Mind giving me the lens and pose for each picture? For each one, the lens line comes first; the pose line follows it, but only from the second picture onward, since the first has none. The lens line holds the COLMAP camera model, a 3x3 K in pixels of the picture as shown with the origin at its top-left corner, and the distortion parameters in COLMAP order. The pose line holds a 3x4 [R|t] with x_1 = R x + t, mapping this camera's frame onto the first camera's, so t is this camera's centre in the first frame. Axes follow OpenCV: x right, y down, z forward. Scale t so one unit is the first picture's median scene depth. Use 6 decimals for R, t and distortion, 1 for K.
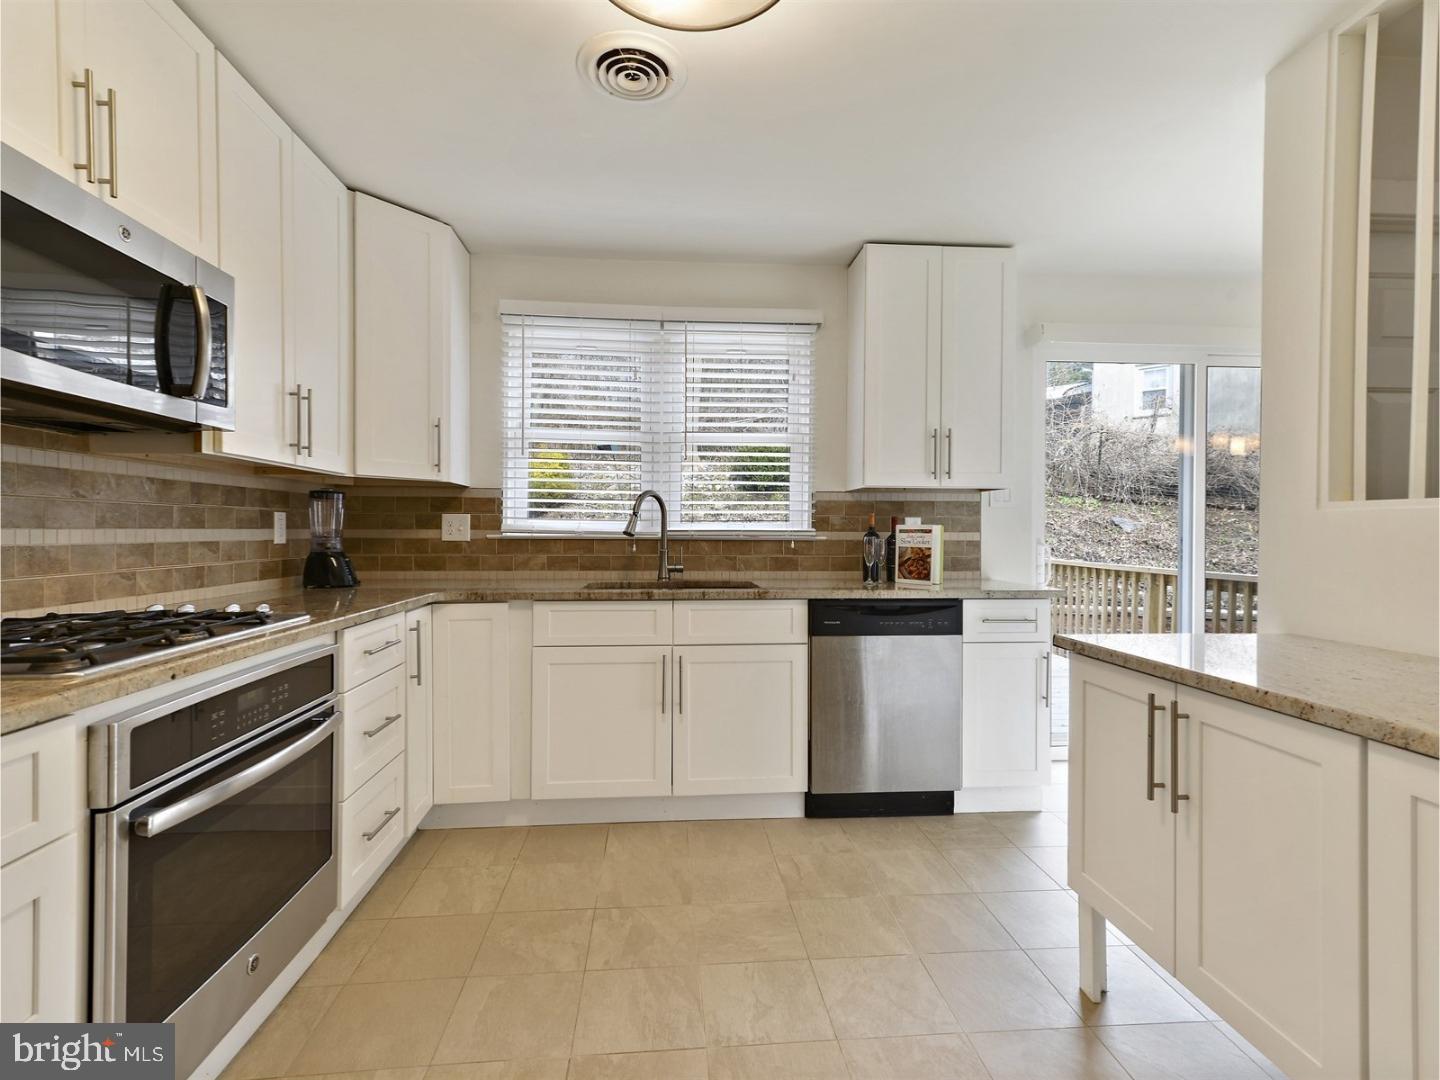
lens RADIAL K [[708.8, 0, 720.0], [0, 708.8, 540.0], [0, 0, 1]] dist [0.013487, -0.000029]
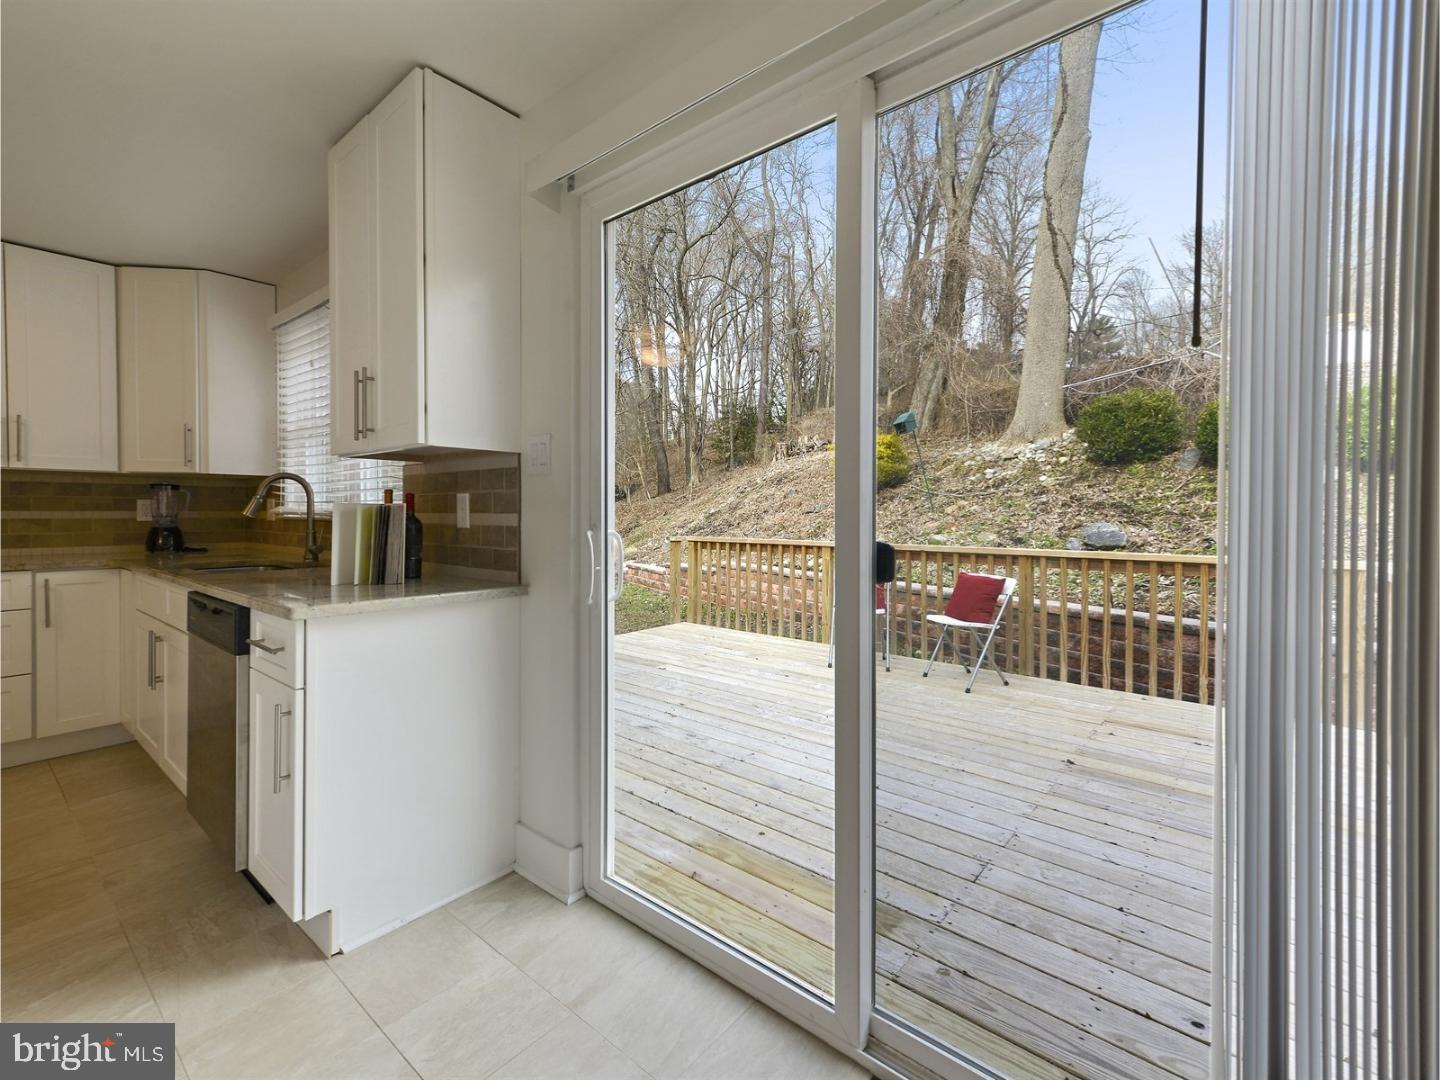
lens RADIAL K [[640.8, 0, 729.0], [0, 640.8, 521.2], [0, 0, 1]] dist [0.010873, -0.000278]
pose [[0.711447, 0.009204, -0.702679, 1.080213], [-0.008710, 0.999953, 0.004279, -0.009528], [0.702686, 0.003076, 0.711494, 0.829533]]
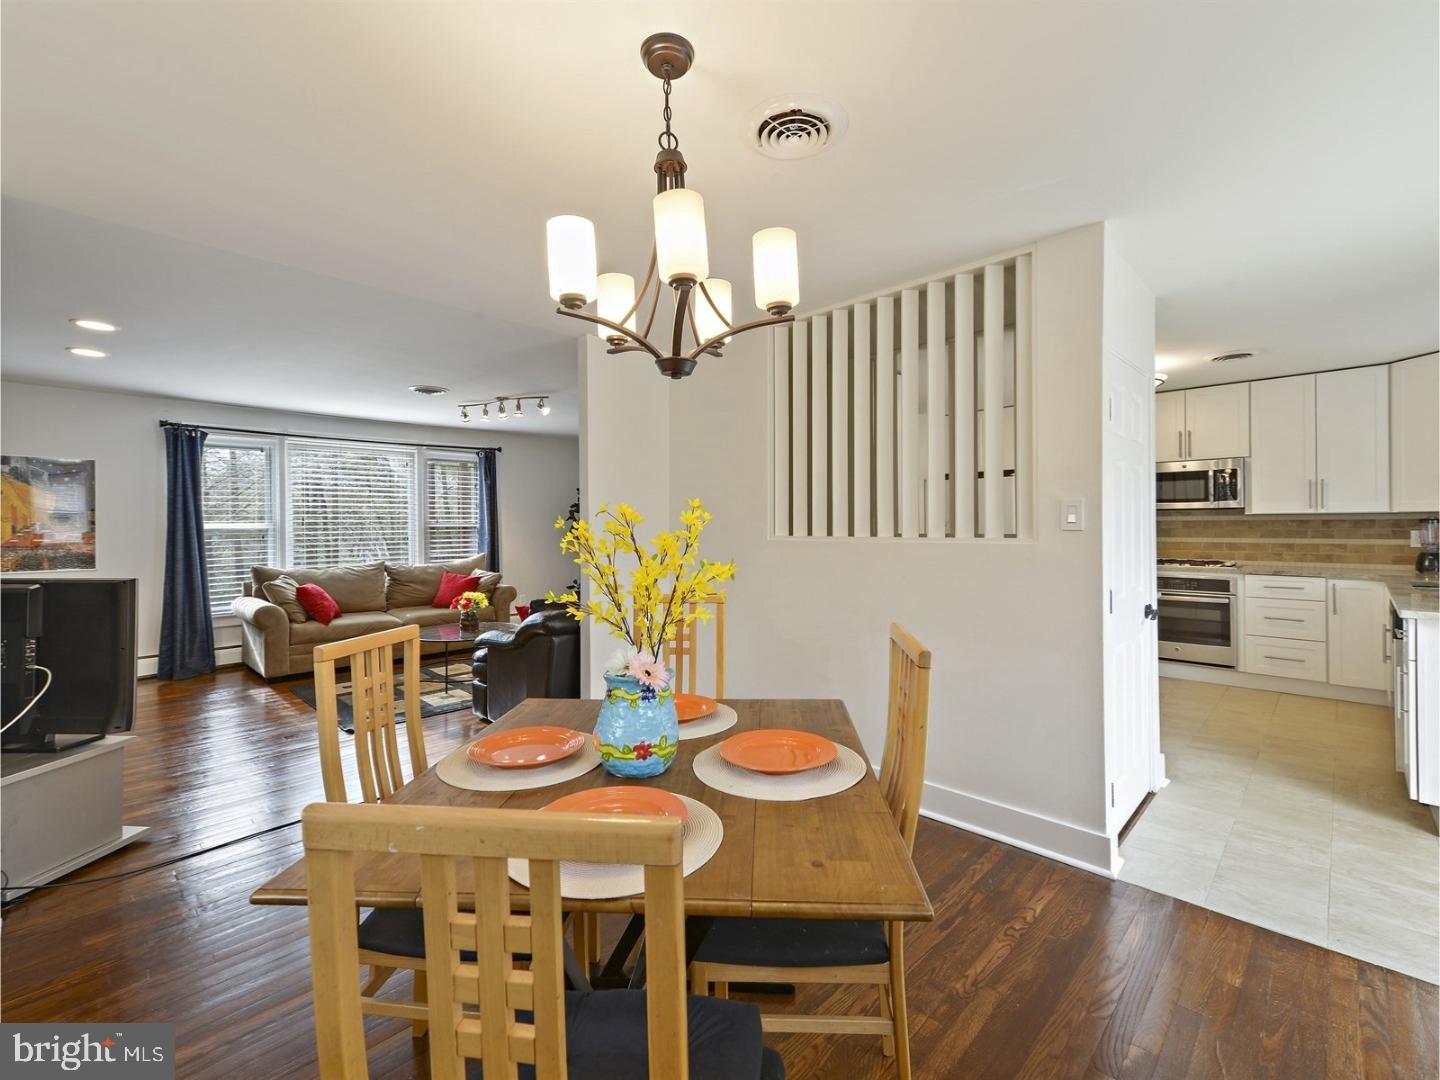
lens RADIAL K [[640.8, 0, 729.0], [0, 640.8, 521.2], [0, 0, 1]] dist [0.010873, -0.000278]
pose [[-0.751399, -0.001055, -0.659848, 1.757622], [-0.005108, 0.999978, 0.004219, -0.057266], [0.659829, 0.006541, -0.751388, 1.005959]]
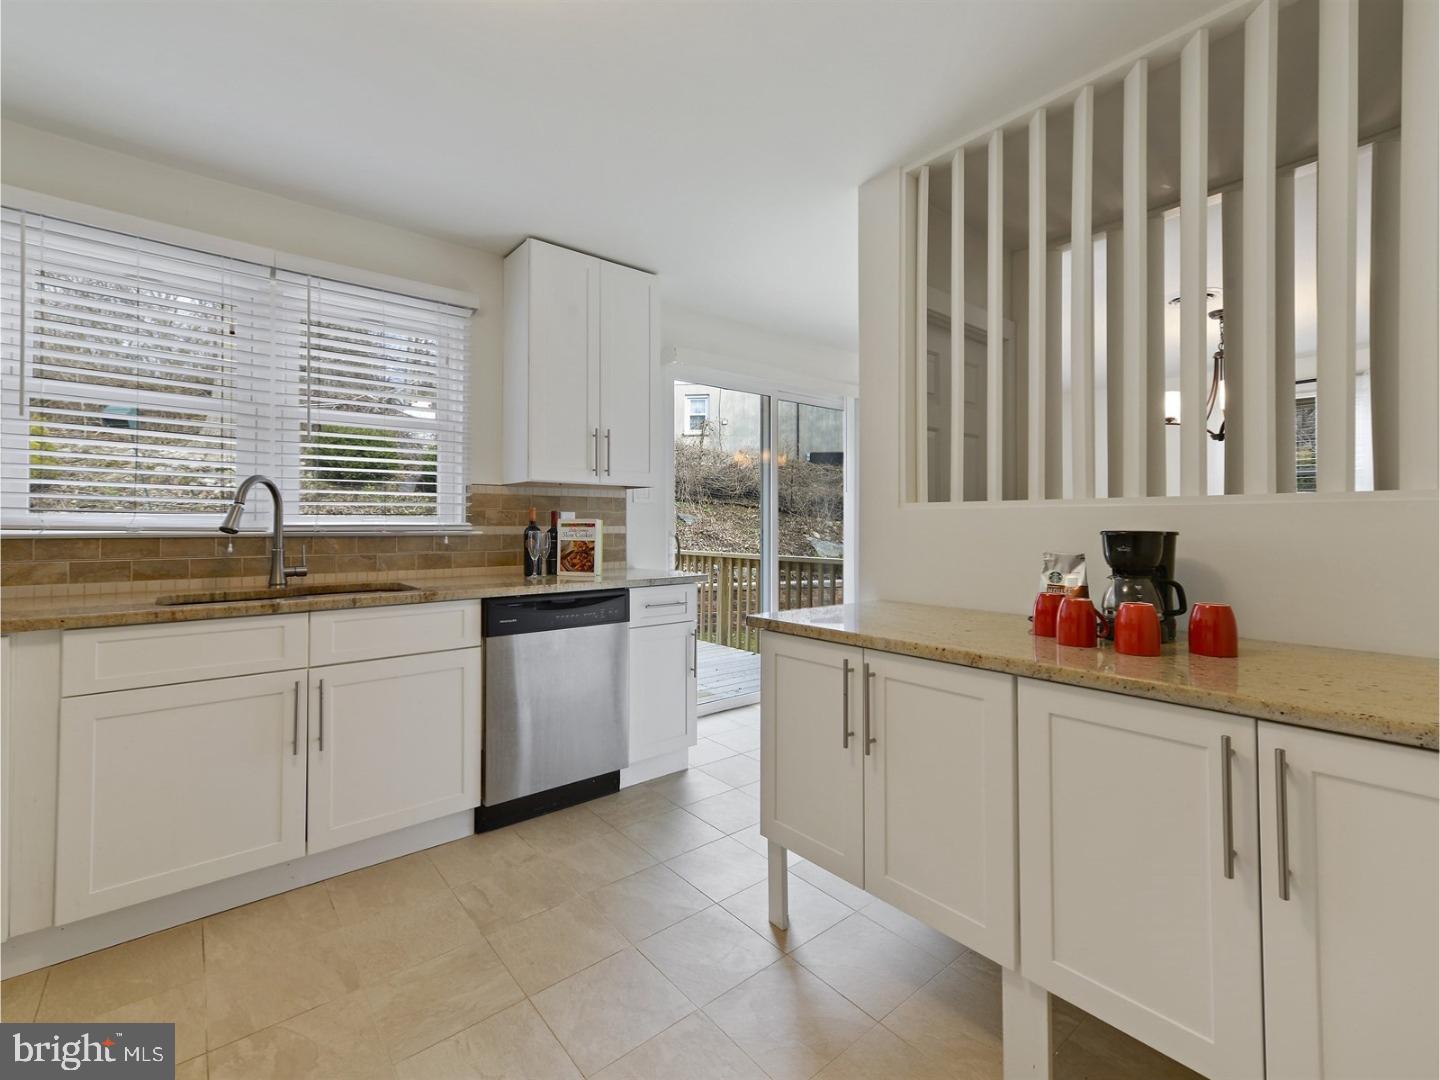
lens RADIAL K [[640.8, 0, 729.0], [0, 640.8, 521.2], [0, 0, 1]] dist [0.010873, -0.000278]
pose [[0.815596, -0.000531, 0.578622, -0.091357], [0.010703, 0.999842, -0.014169, -0.002656], [-0.578523, 0.017749, 0.815473, 0.110152]]
